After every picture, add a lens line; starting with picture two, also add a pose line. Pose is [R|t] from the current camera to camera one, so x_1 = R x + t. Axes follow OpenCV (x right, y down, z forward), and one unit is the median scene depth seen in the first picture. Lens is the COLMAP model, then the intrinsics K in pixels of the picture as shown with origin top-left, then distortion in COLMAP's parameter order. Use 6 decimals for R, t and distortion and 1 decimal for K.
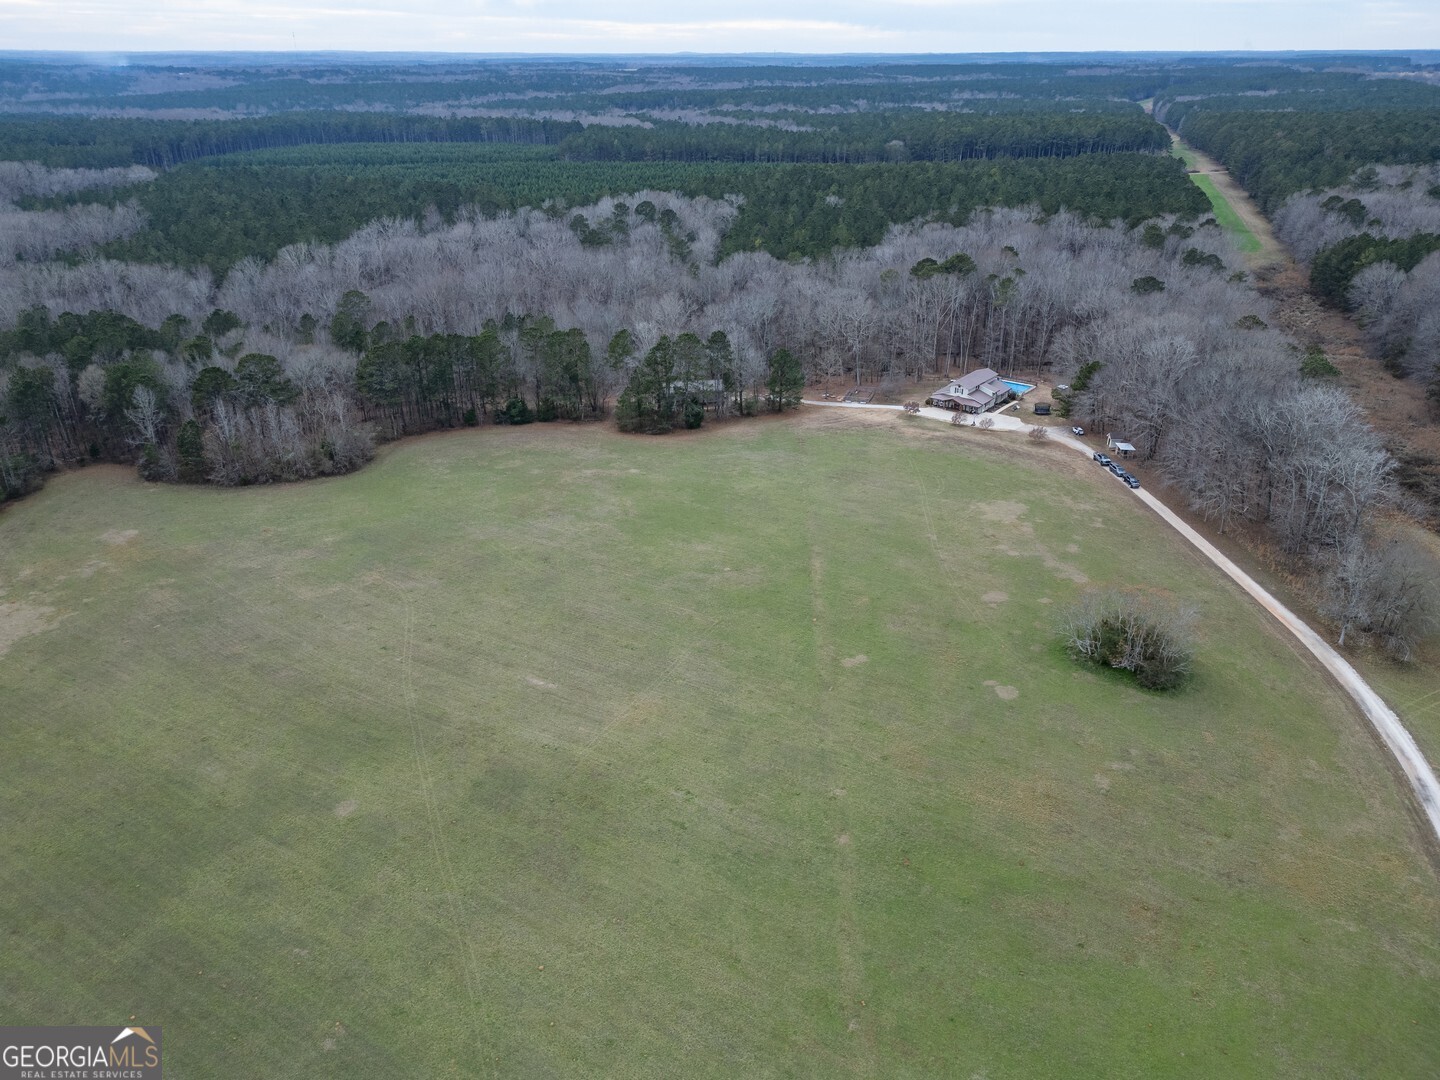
lens RADIAL K [[1011.2, 0, 721.3], [0, 1011.2, 548.0], [0, 0, 1]] dist [0.078528, -0.065454]
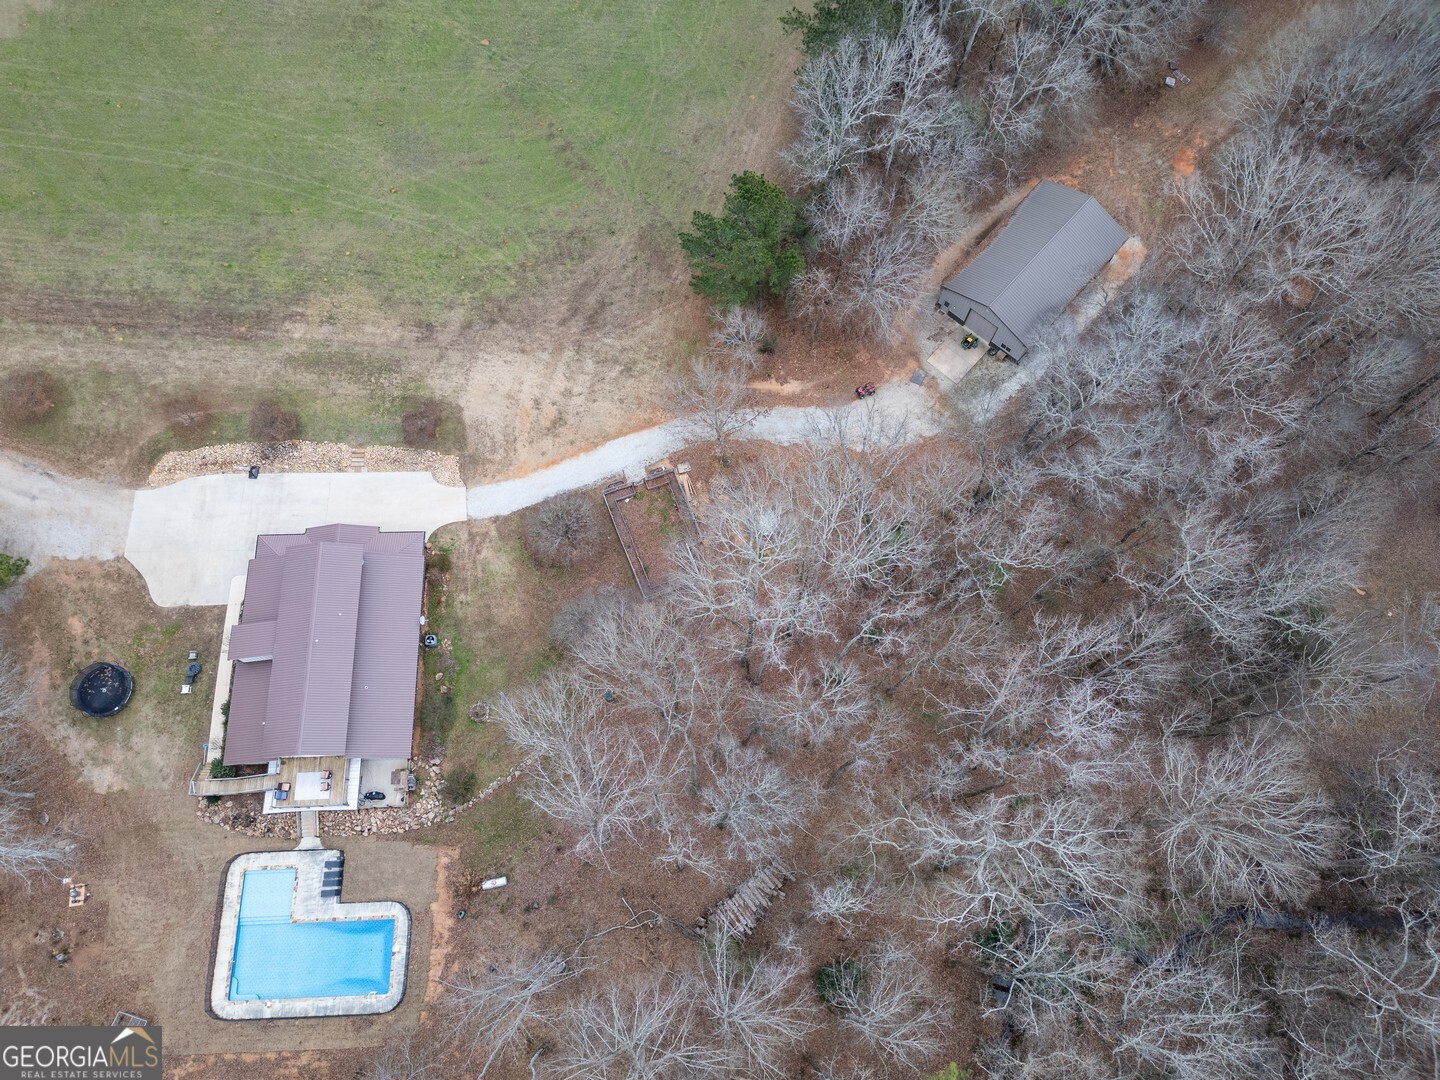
lens RADIAL K [[1011.2, 0, 718.1], [0, 1011.2, 548.2], [0, 0, 1]] dist [0.078528, -0.065454]
pose [[-0.769873, 0.598813, -0.220725, 0.214033], [-0.288951, -0.018680, 0.957162, -0.510873], [0.569037, 0.800671, 0.187408, 1.029808]]
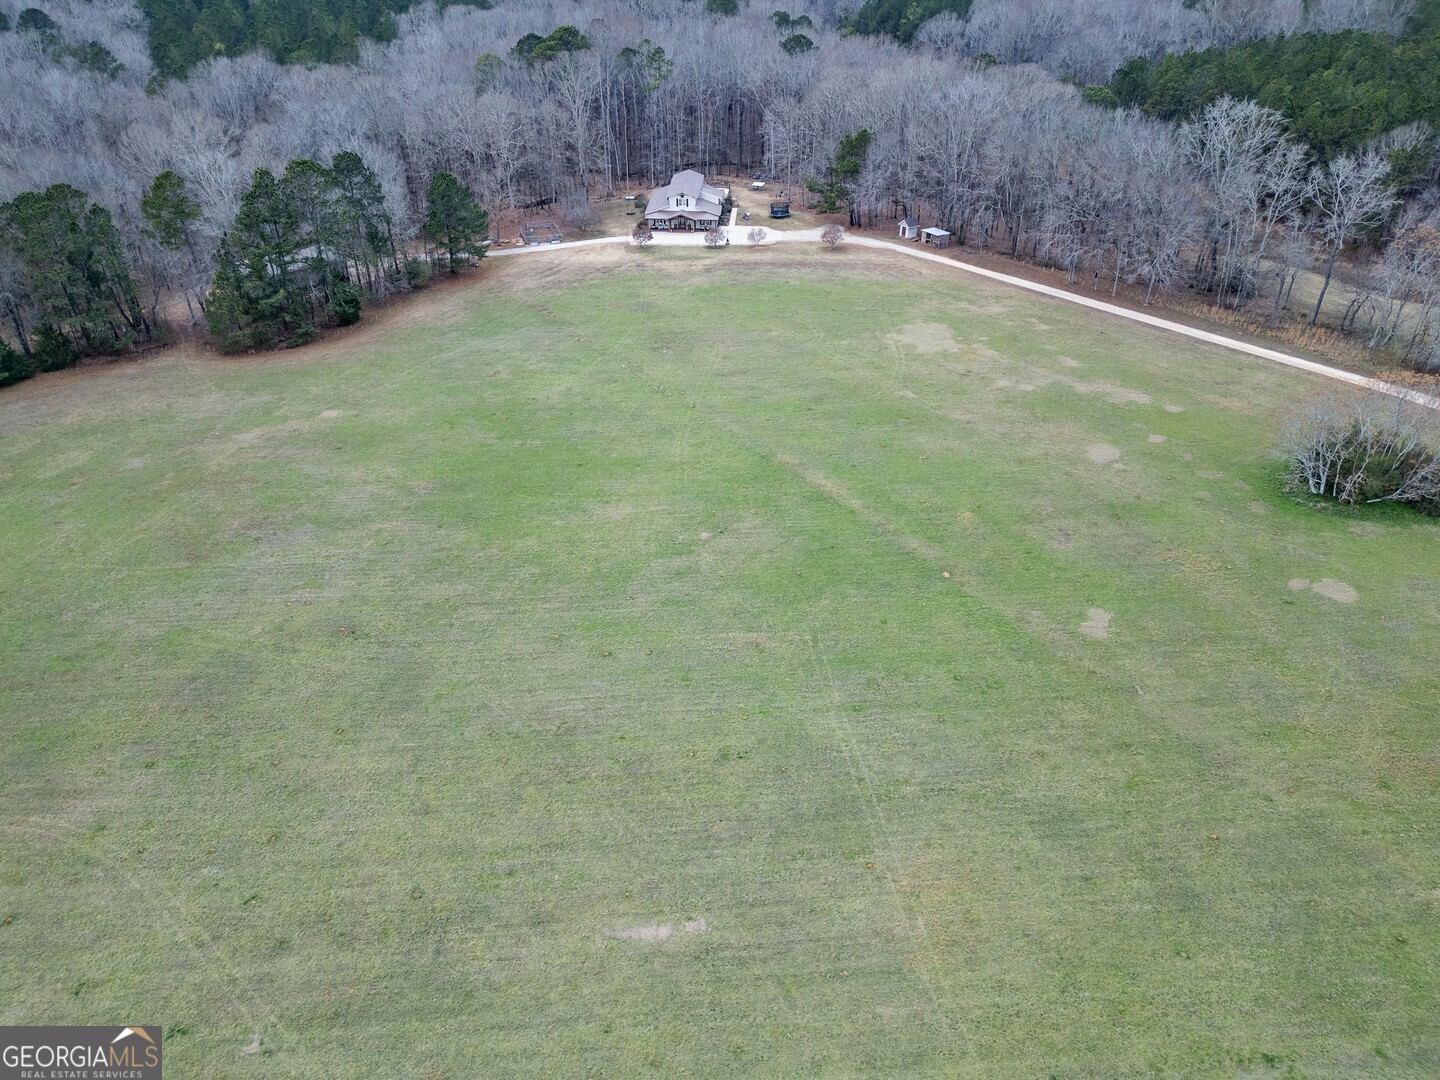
lens RADIAL K [[1011.2, 0, 722.6], [0, 1011.2, 536.2], [0, 0, 1]] dist [0.078528, -0.065454]
pose [[0.821122, -0.307884, 0.480589, -0.175308], [0.248500, 0.950881, 0.184589, -0.054686], [-0.513815, -0.032144, 0.857299, 0.350663]]
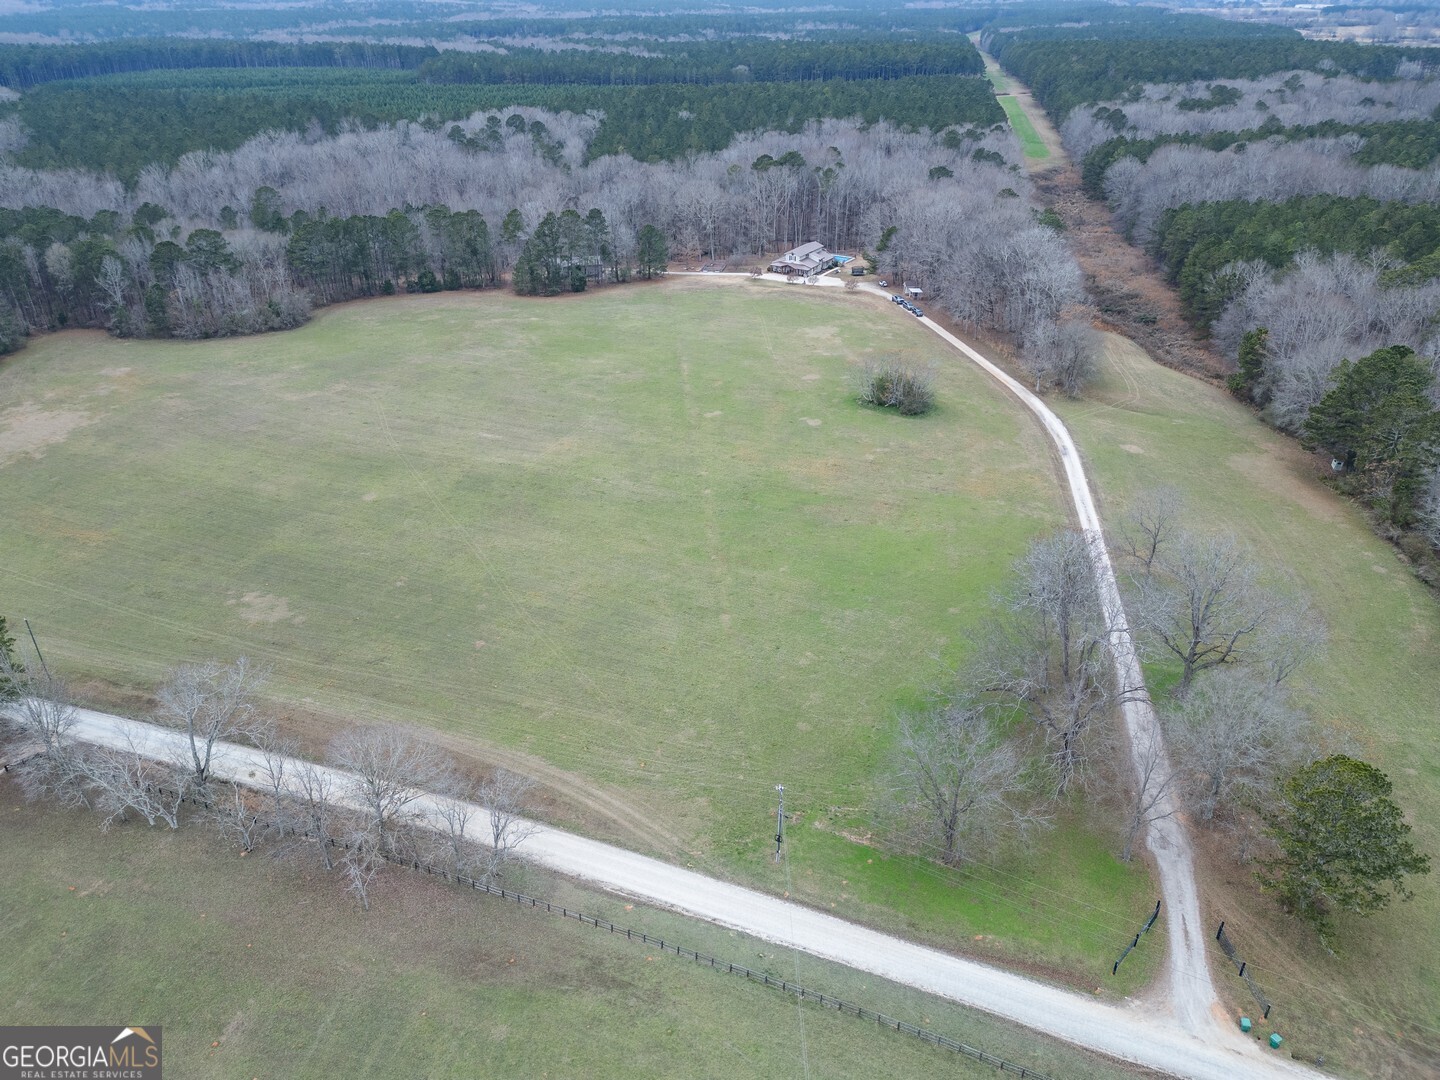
lens RADIAL K [[1011.2, 0, 717.7], [0, 1011.2, 547.3], [0, 0, 1]] dist [0.078528, -0.065454]
pose [[0.991551, -0.056581, 0.116724, -0.021815], [0.050498, 0.997239, 0.054437, 0.127031], [-0.119482, -0.048082, 0.991671, -0.240366]]
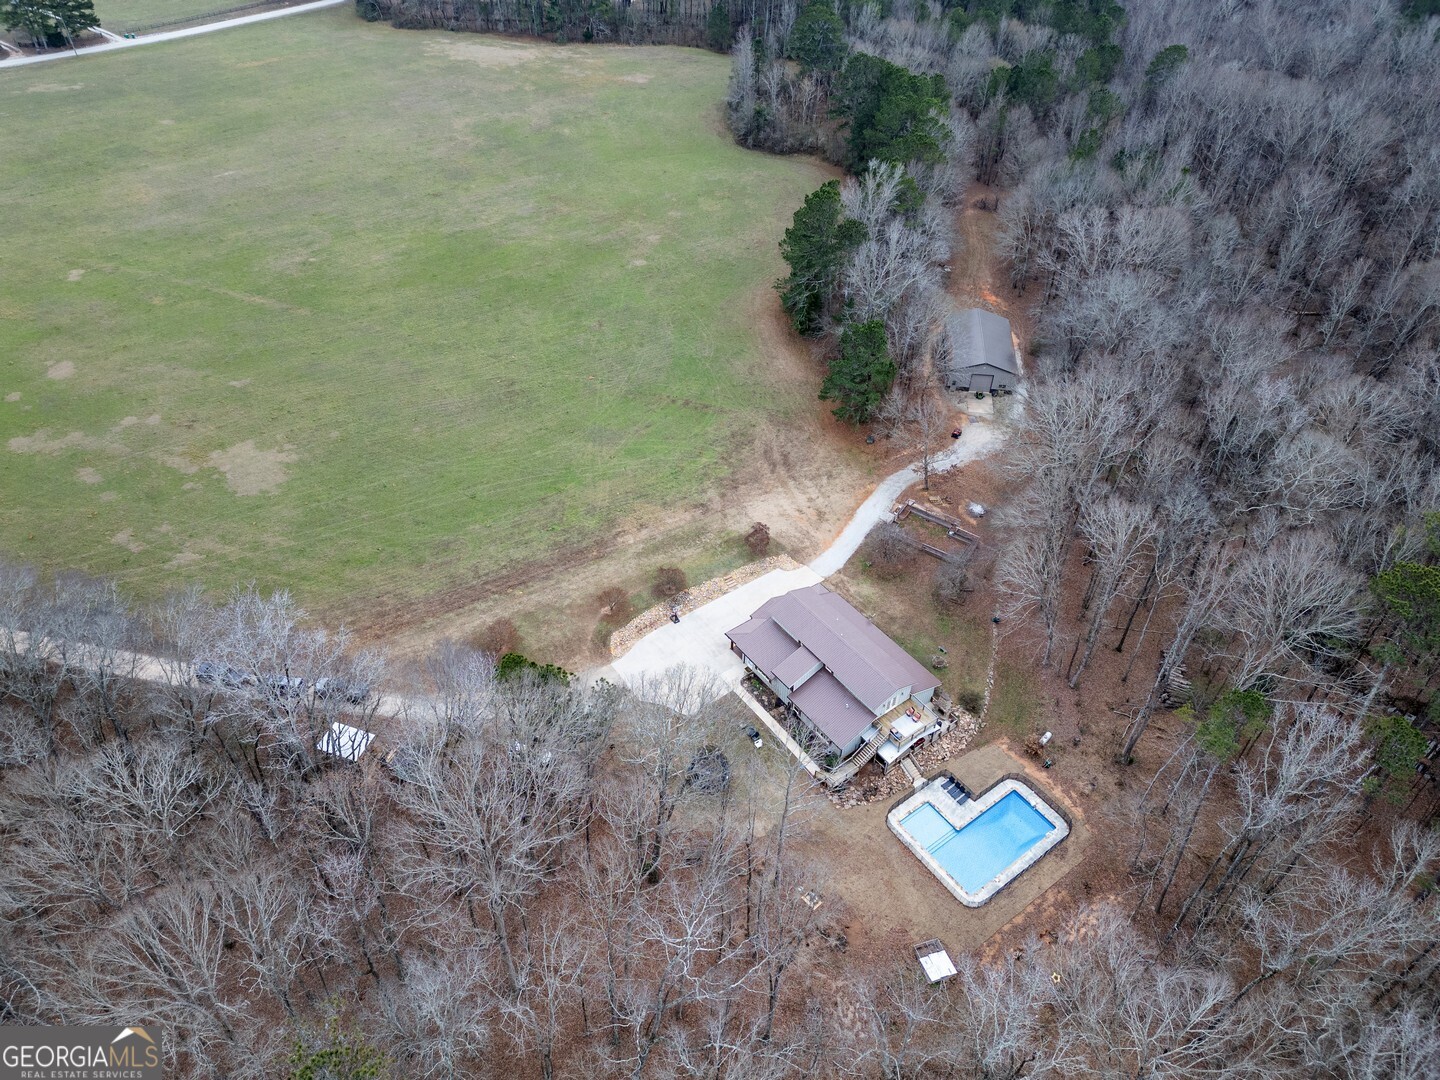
lens RADIAL K [[1011.2, 0, 717.7], [0, 1011.2, 532.1], [0, 0, 1]] dist [0.078528, -0.065454]
pose [[-0.265448, 0.637742, -0.723064, 0.546425], [-0.435108, 0.590011, 0.680124, -0.463966], [0.860360, 0.495148, 0.120869, 0.924771]]
